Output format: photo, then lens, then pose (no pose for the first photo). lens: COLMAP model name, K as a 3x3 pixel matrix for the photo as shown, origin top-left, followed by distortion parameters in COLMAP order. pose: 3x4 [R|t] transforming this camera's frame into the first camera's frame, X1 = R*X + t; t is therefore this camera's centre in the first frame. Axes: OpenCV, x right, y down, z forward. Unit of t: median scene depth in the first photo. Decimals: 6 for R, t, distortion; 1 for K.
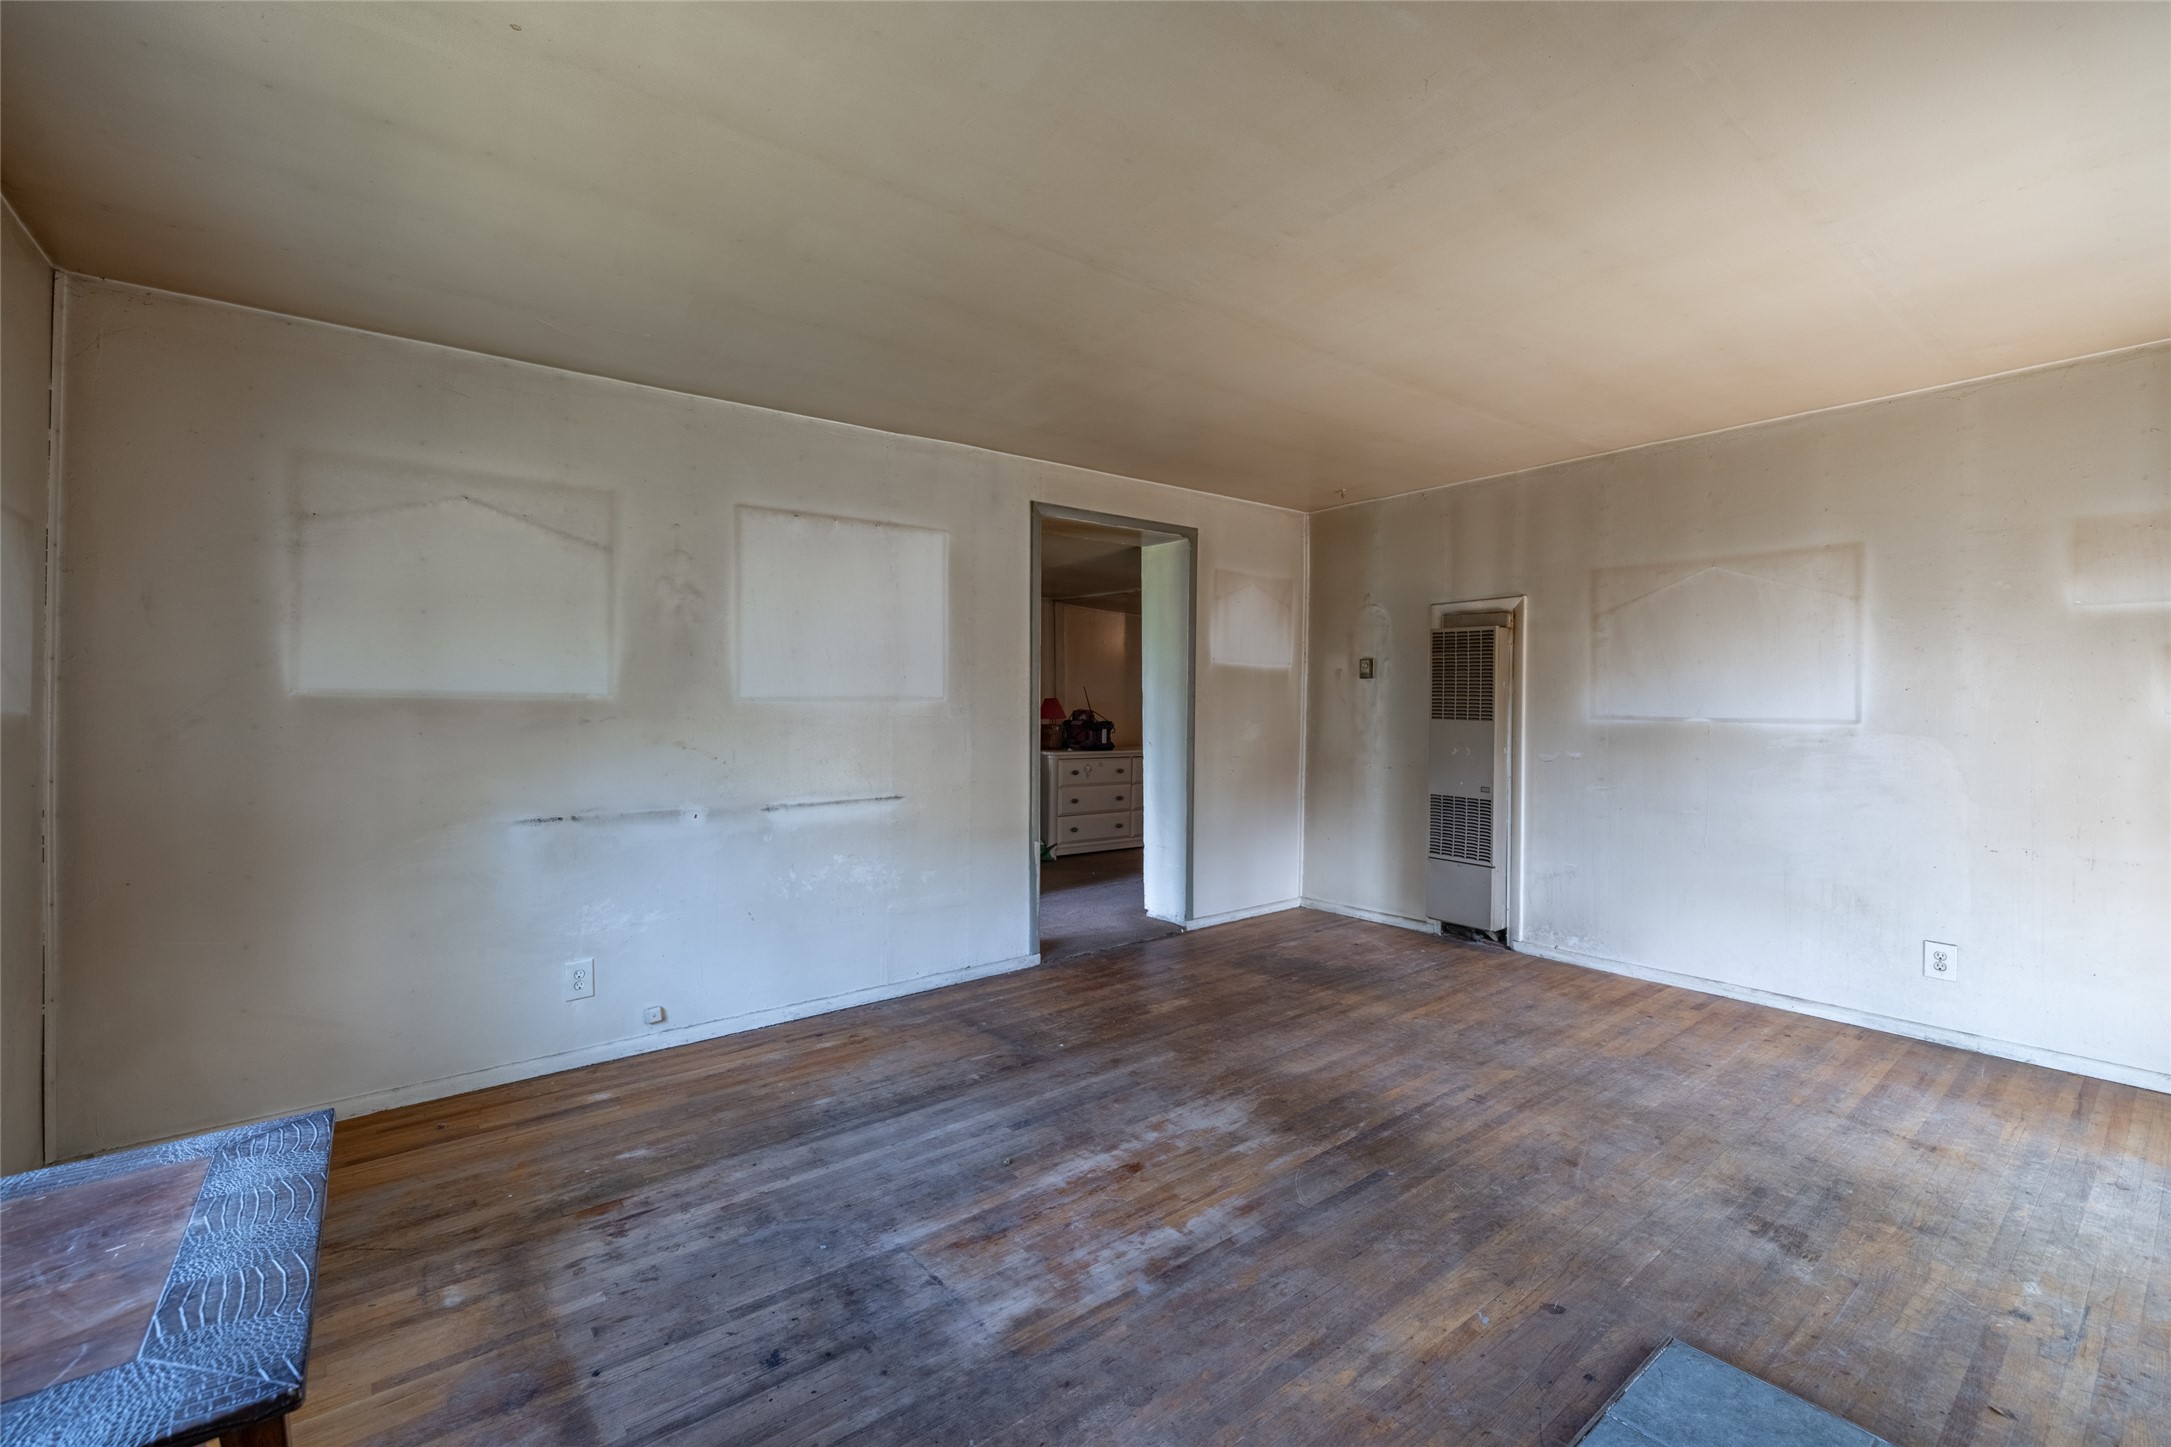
lens RADIAL K [[909.8, 0, 1086.0], [0, 909.8, 712.2], [0, 0, 1]] dist [-0.000376, 0.000697]
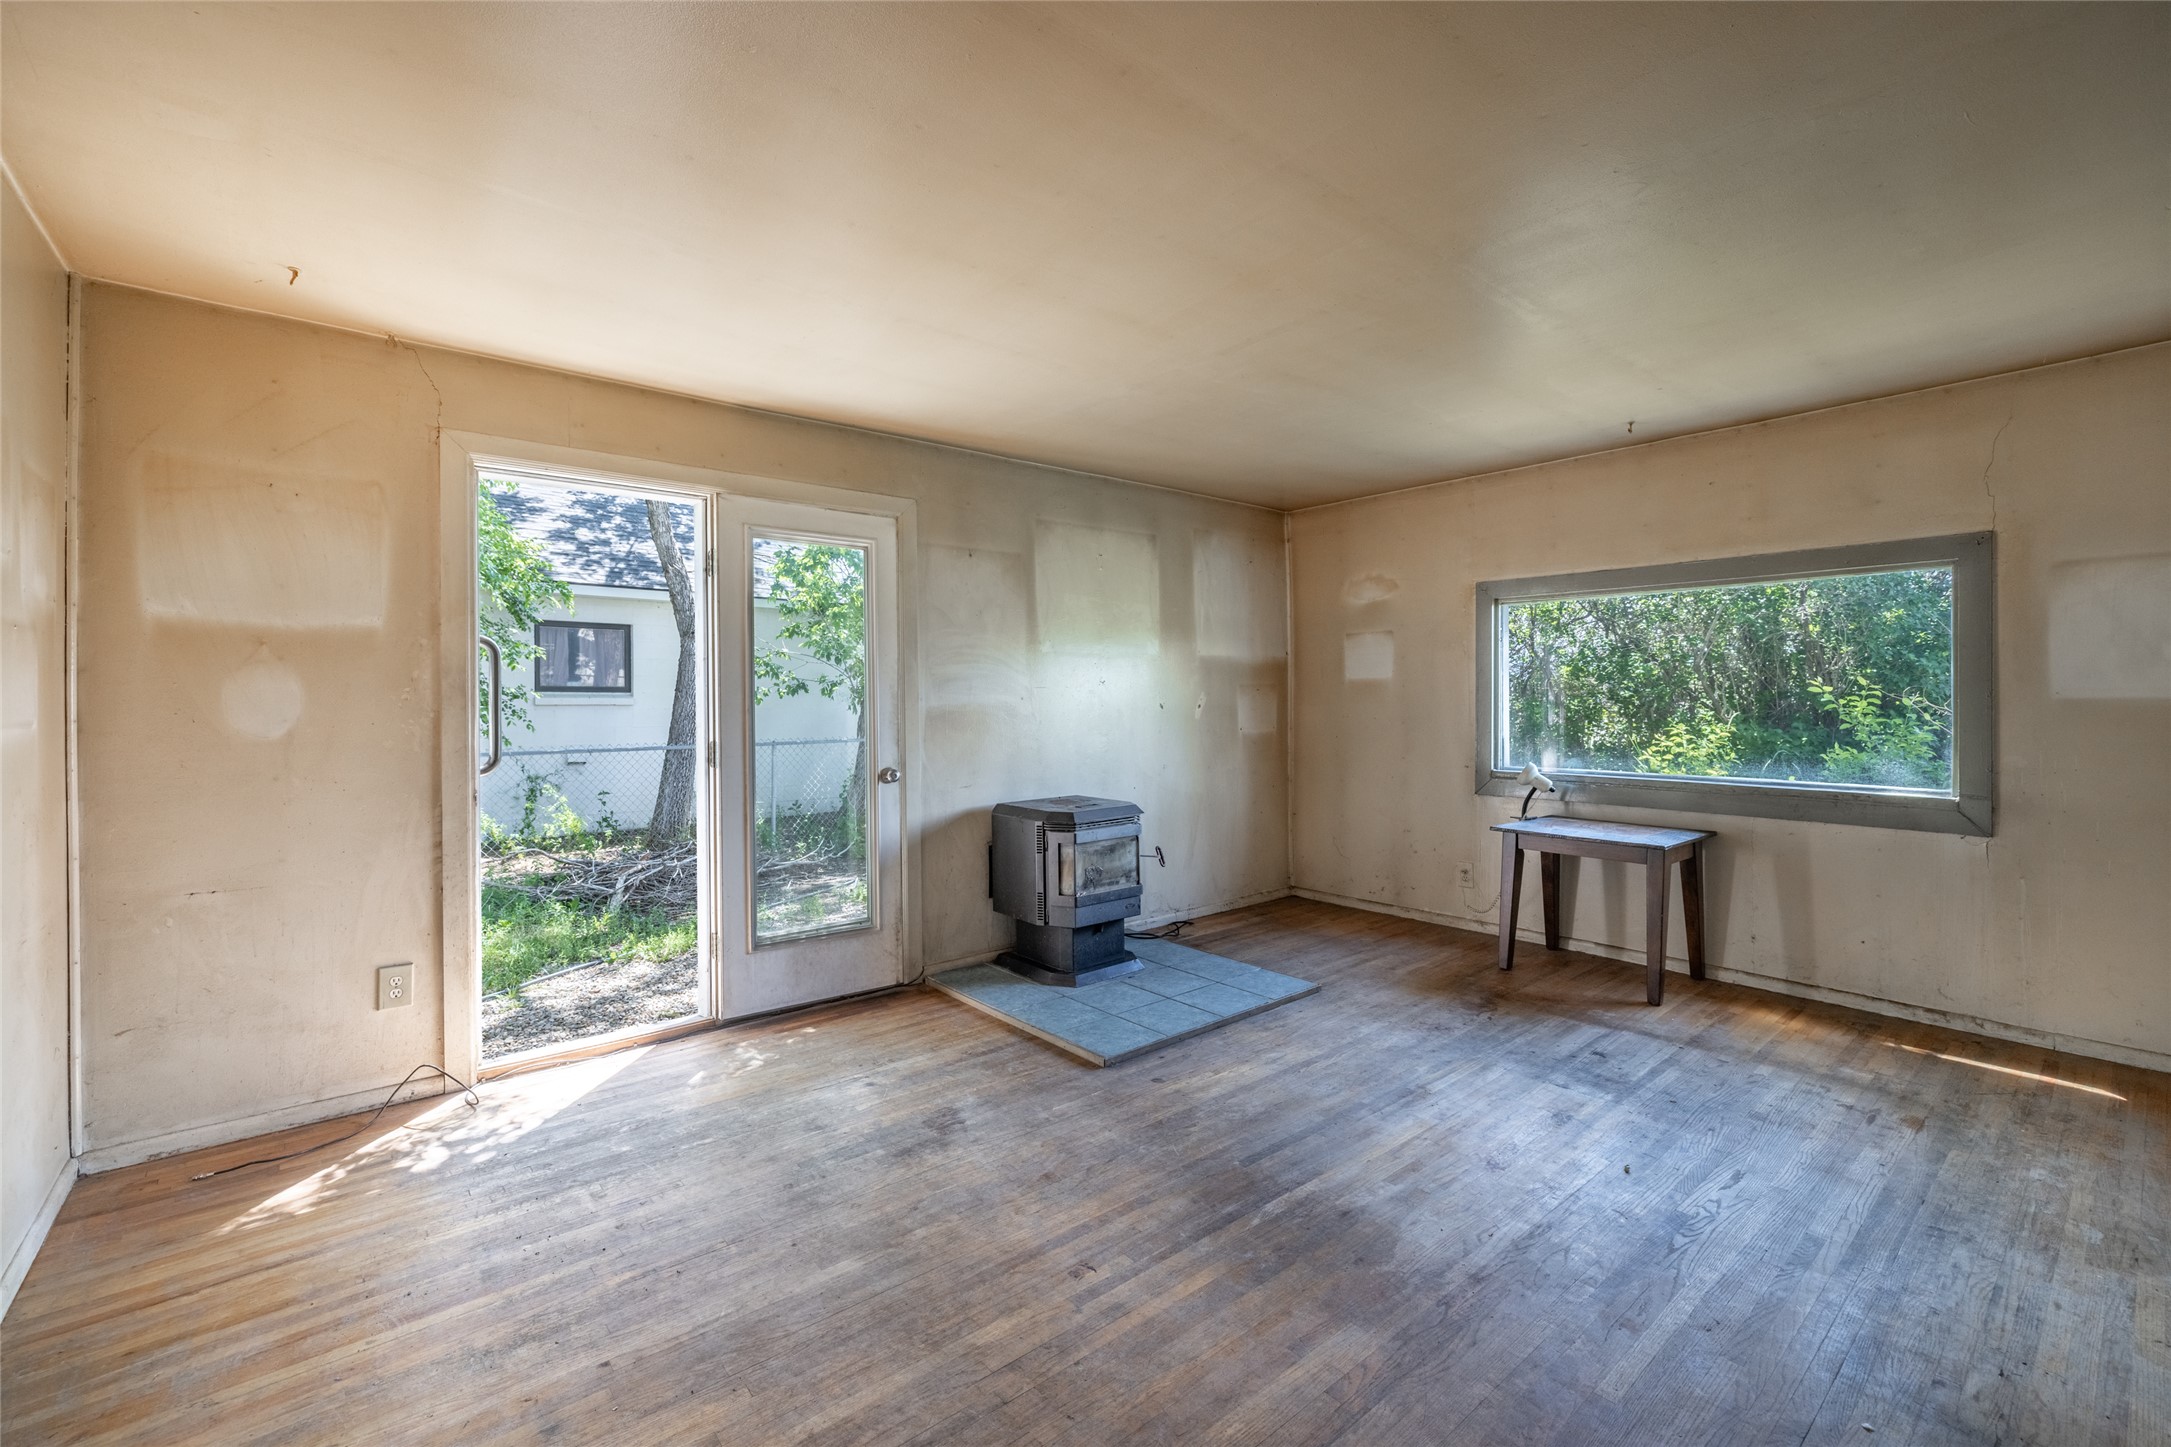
lens RADIAL K [[909.8, 0, 1084.6], [0, 909.8, 707.1], [0, 0, 1]] dist [-0.000376, 0.000697]
pose [[-0.999627, 0.009194, -0.025711, 0.560963], [0.008937, 0.999909, 0.010096, -0.012128], [0.025801, 0.009862, -0.999618, 2.137248]]
